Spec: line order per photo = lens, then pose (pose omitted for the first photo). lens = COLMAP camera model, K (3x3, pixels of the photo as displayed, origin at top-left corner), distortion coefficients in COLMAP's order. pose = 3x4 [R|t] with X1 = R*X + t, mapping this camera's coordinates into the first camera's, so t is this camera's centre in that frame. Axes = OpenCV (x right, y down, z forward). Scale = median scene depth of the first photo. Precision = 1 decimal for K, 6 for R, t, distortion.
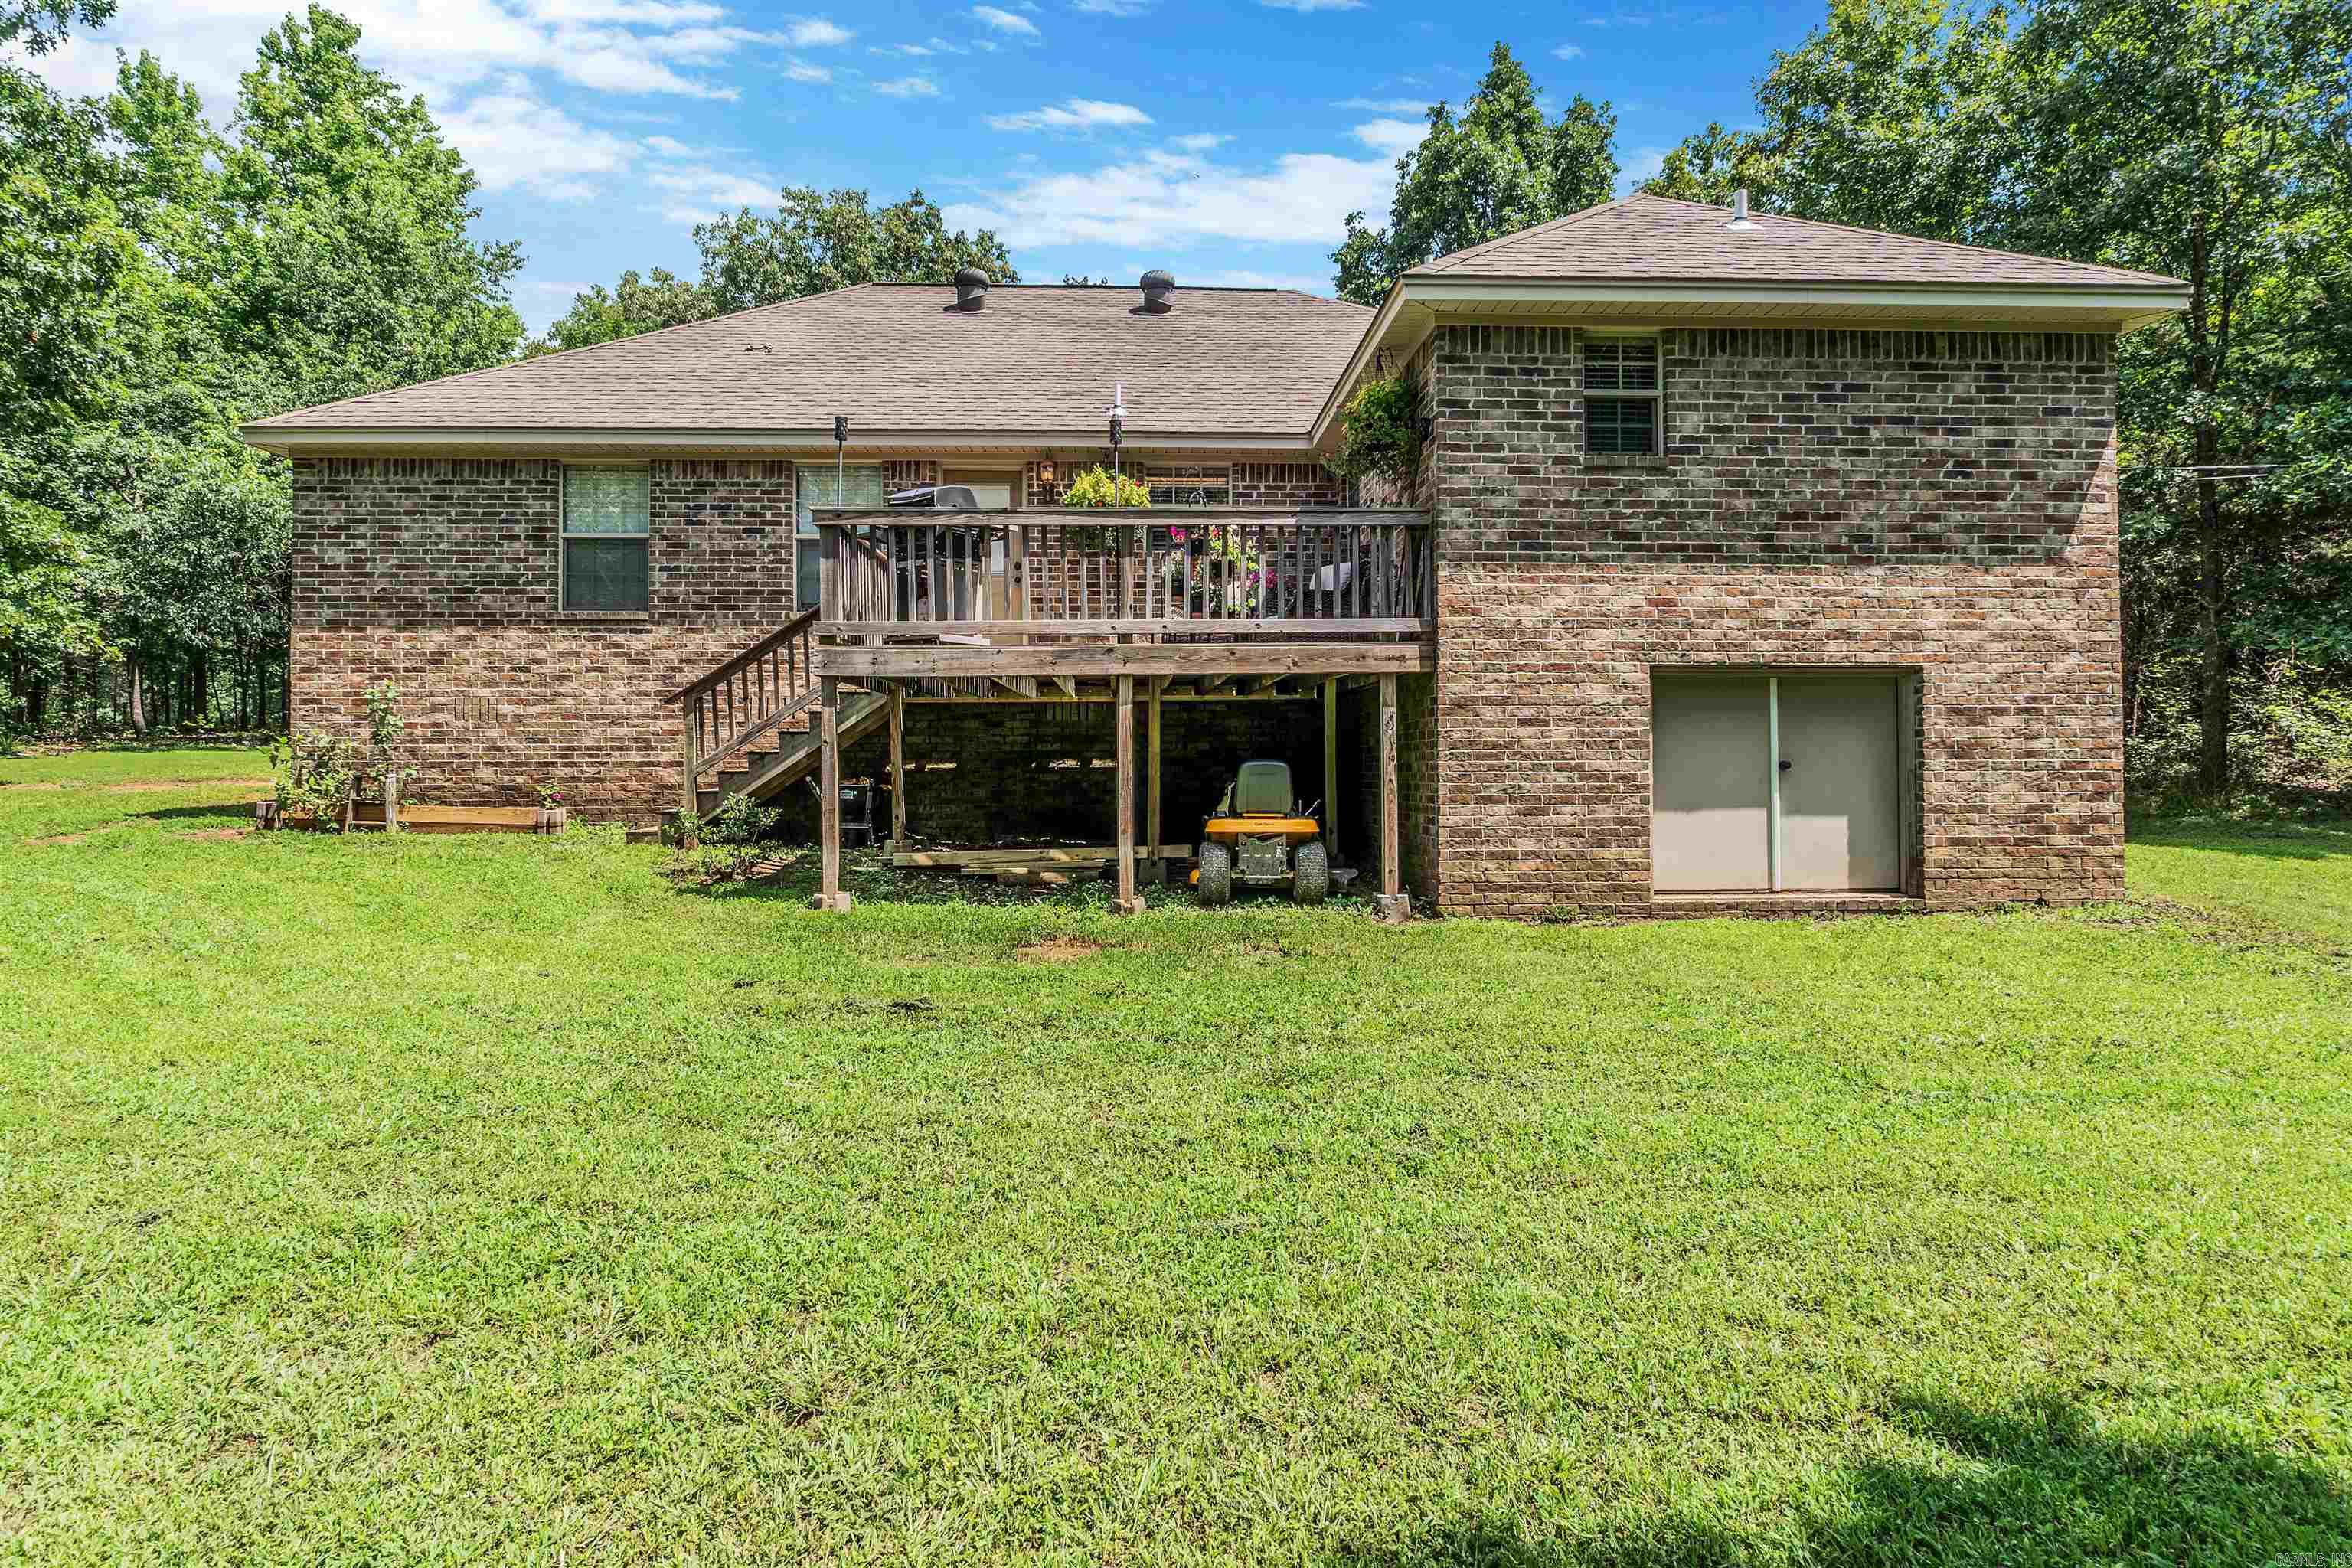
lens RADIAL K [[1300.8, 0, 1174.6], [0, 1300.8, 774.4], [0, 0, 1]] dist [-0.005541, -0.000652]
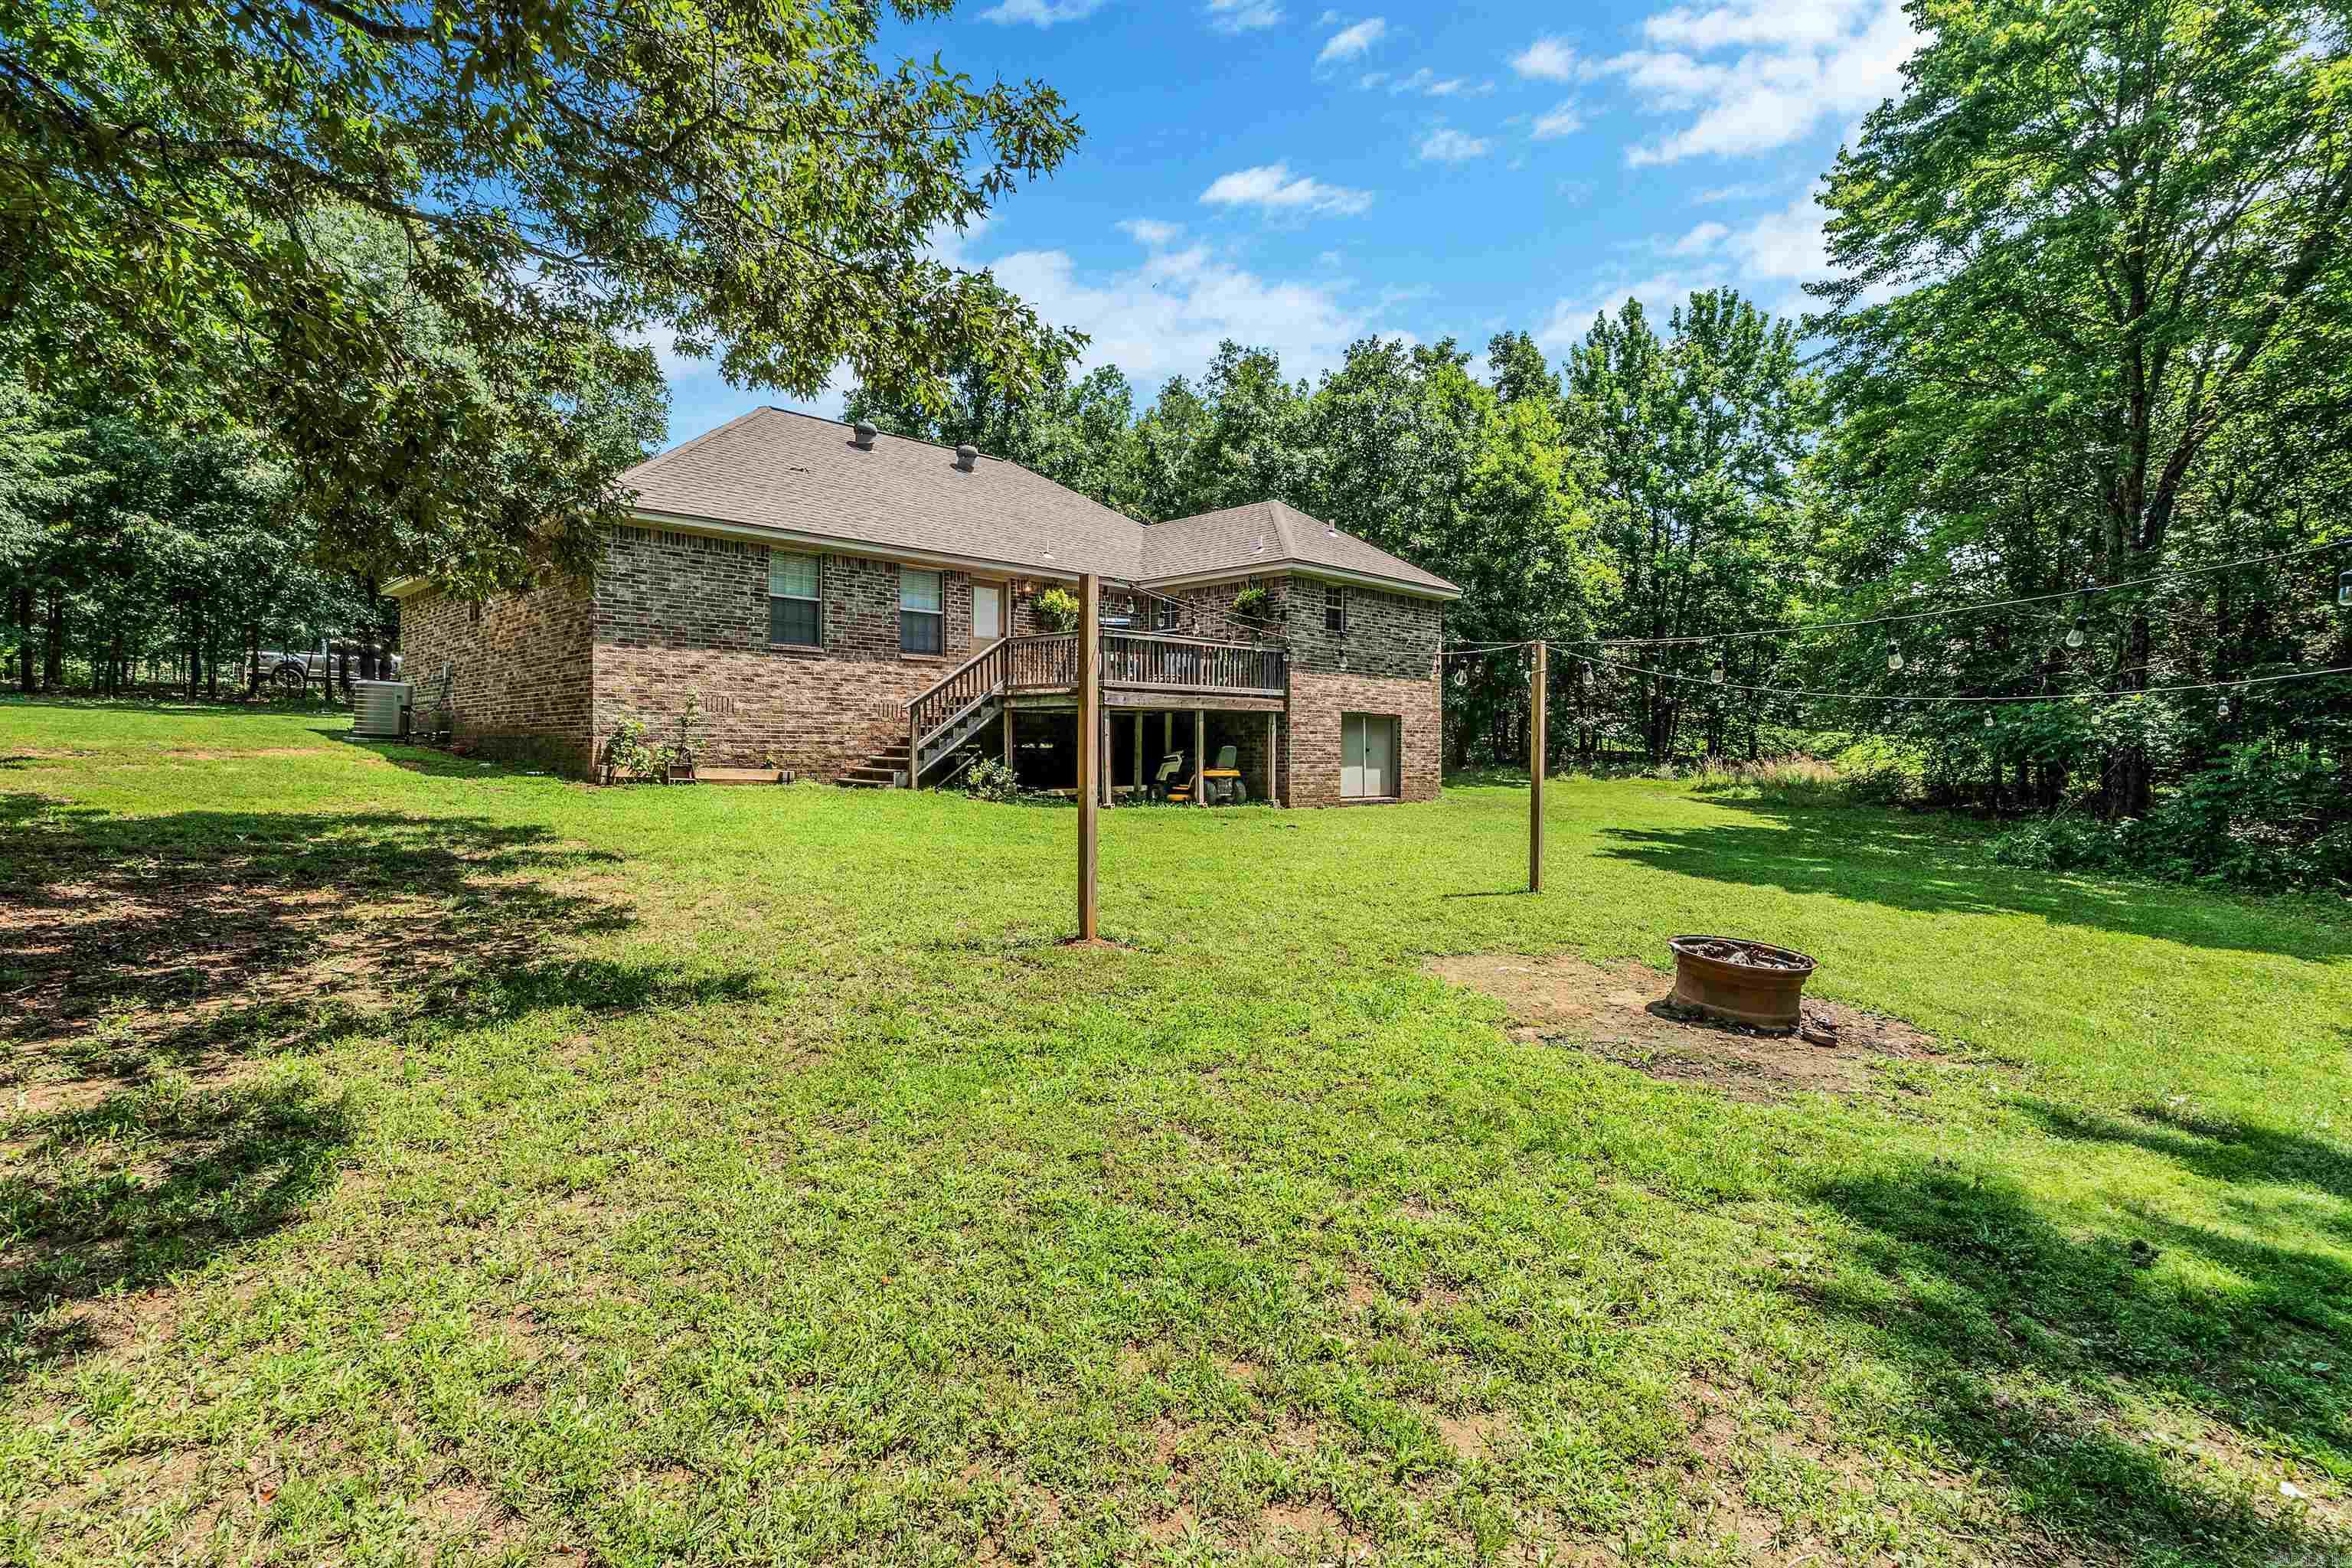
lens RADIAL K [[1215.5, 0, 1177.0], [0, 1215.5, 783.6], [0, 0, 1]] dist [0.000425, 0.000006]
pose [[0.718901, -0.010471, 0.695034, -1.538829], [-0.006286, 0.999748, 0.021564, 0.011021], [-0.695084, -0.019872, 0.718654, -0.532814]]
